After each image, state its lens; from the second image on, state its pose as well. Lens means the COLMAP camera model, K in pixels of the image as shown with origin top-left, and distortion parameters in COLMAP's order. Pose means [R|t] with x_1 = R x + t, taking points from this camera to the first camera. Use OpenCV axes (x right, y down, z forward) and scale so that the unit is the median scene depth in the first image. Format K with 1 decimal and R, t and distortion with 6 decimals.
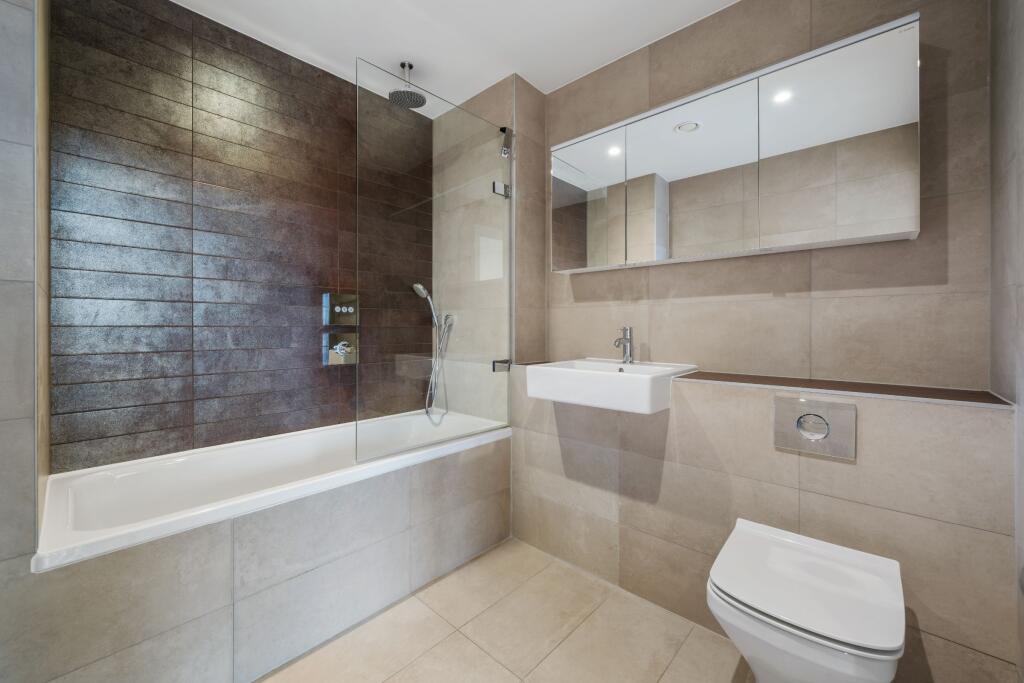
lens RADIAL K [[410.6, 0, 512.0], [0, 410.6, 340.6], [0, 0, 1]] dist [-0.000172, 0.000015]
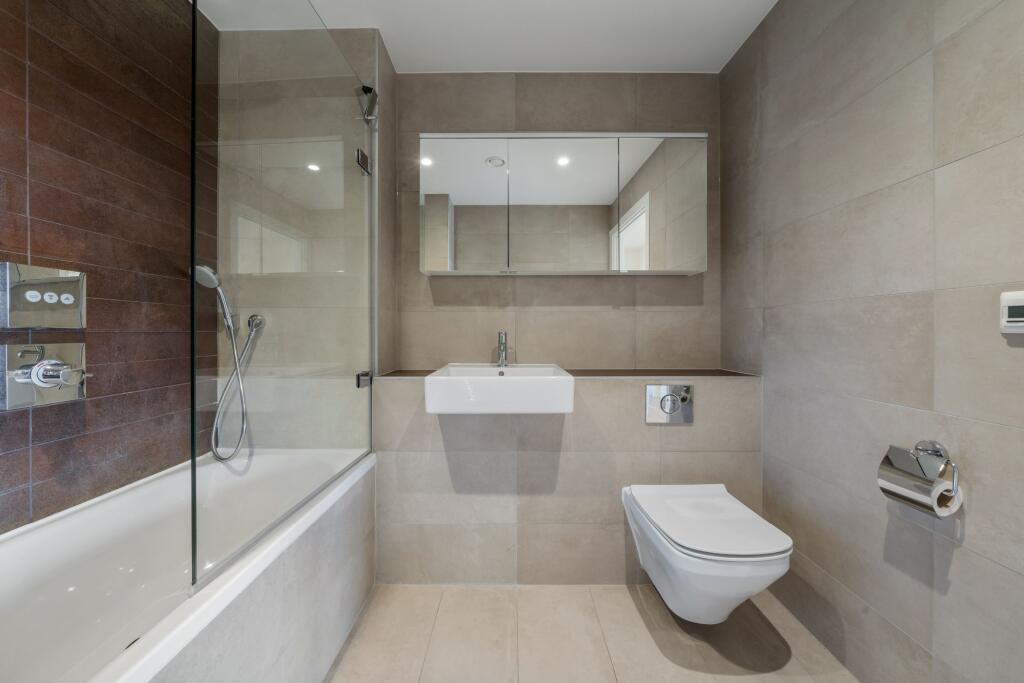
lens RADIAL K [[352.2, 0, 512.0], [0, 352.2, 341.5], [0, 0, 1]] dist [-0.006566, 0.000003]
pose [[0.740251, -0.017122, 0.672113, -0.283635], [0.022490, 0.999747, 0.000699, -0.007917], [-0.671955, 0.014599, 0.740448, 0.299420]]
